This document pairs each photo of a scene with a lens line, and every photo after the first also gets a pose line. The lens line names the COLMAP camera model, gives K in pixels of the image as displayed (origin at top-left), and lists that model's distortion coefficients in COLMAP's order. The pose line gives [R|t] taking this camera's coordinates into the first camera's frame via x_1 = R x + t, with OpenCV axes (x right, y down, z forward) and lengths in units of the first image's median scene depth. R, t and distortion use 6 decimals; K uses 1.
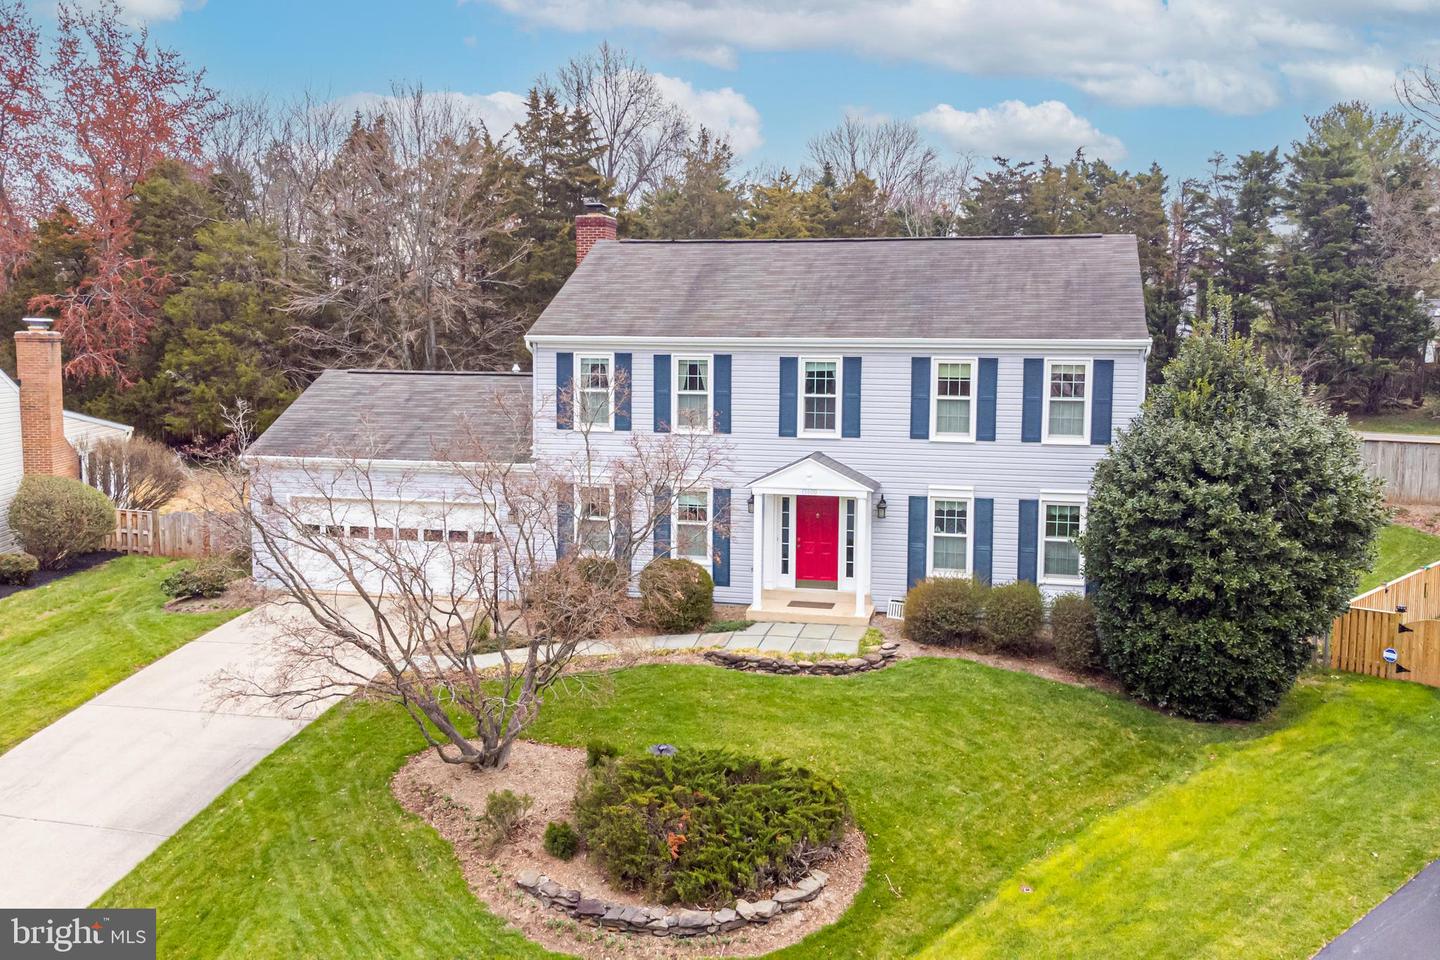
lens RADIAL K [[1235.7, 0, 699.5], [0, 1235.7, 459.6], [0, 0, 1]] dist [0.041845, 0.012993]
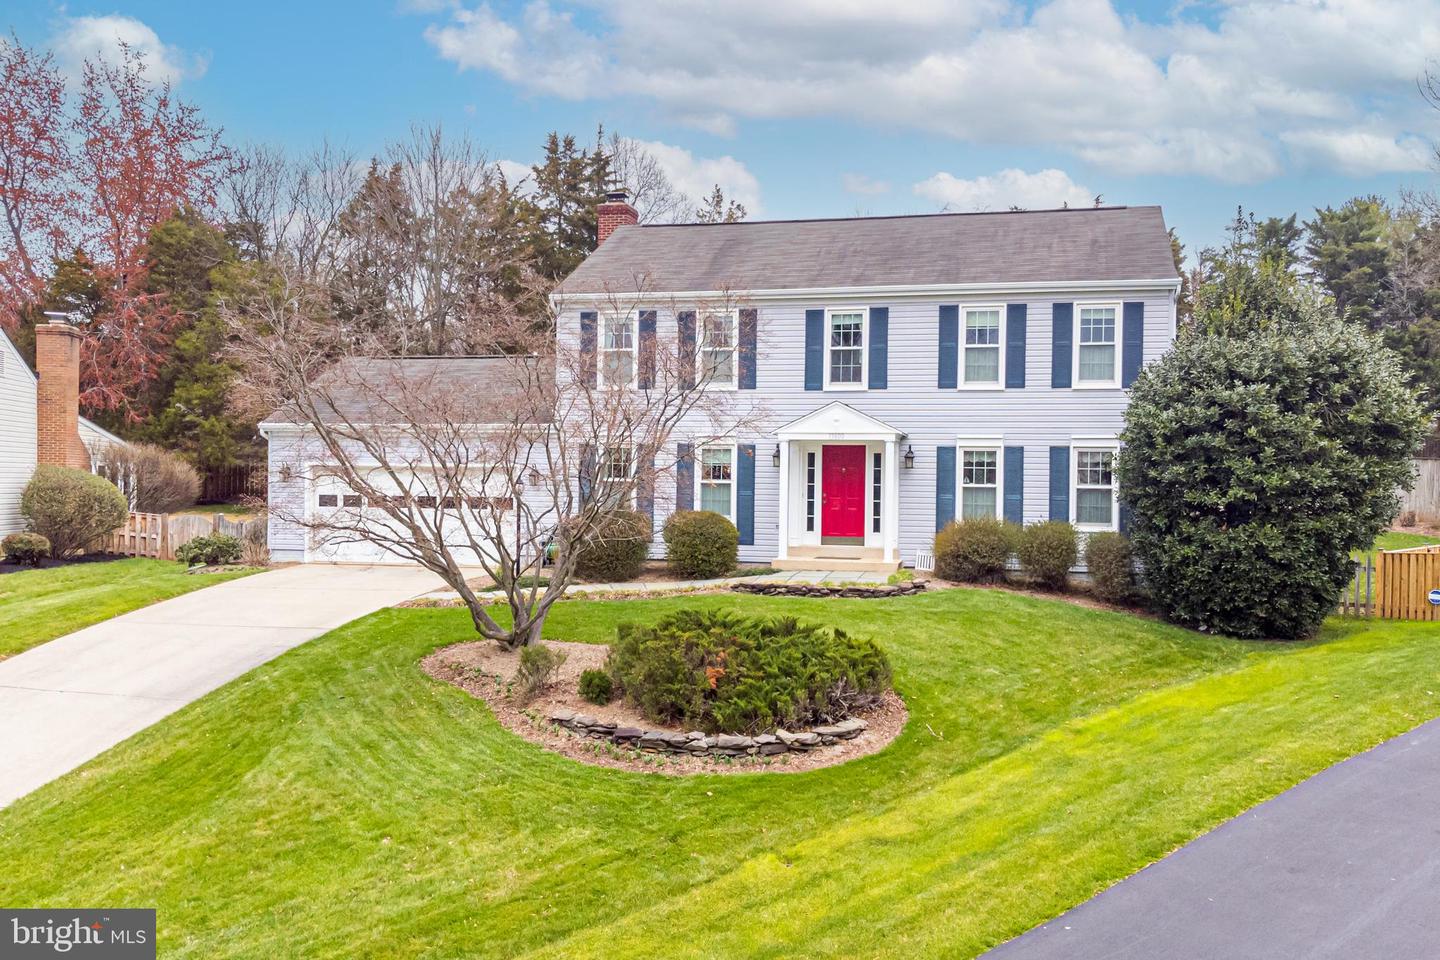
lens RADIAL K [[1275.7, 0, 688.5], [0, 1275.7, 486.9], [0, 0, 1]] dist [0.050647, -0.015084]
pose [[0.999922, 0.006790, -0.010490, -0.018619], [-0.007682, 0.996135, -0.087498, 0.156853], [0.009856, 0.087572, 0.996109, -0.014878]]
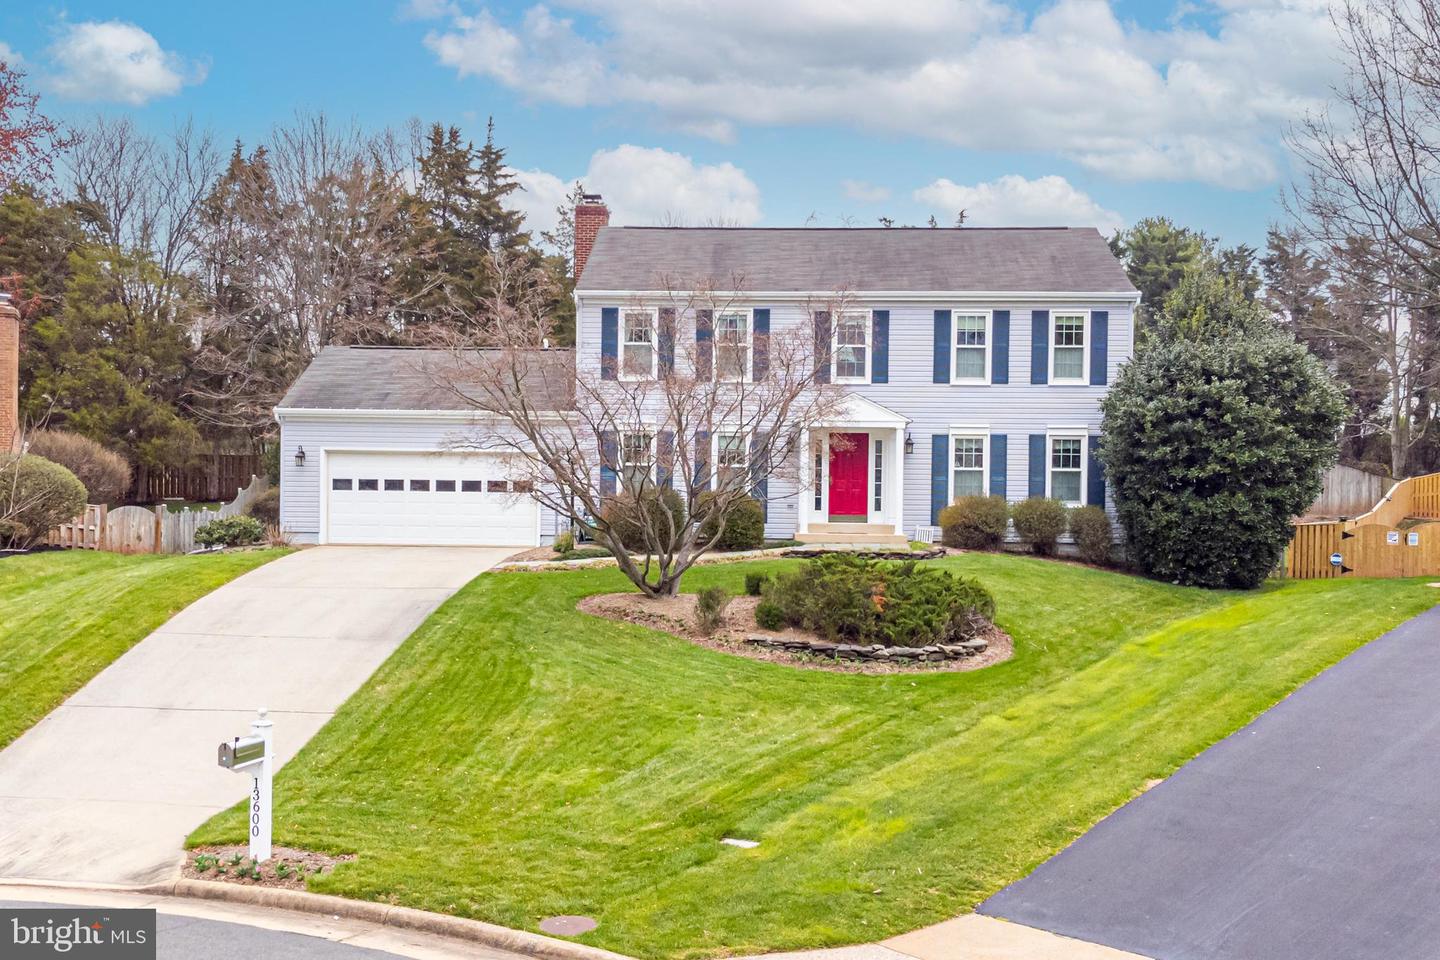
lens RADIAL K [[1411.8, 0, 669.0], [0, 1411.8, 517.3], [0, 0, 1]] dist [0.050898, 0.001283]
pose [[0.985277, 0.006008, 0.170862, -0.291928], [0.008082, 0.996629, -0.081647, 0.212783], [-0.170777, 0.081826, 0.981906, -0.215309]]
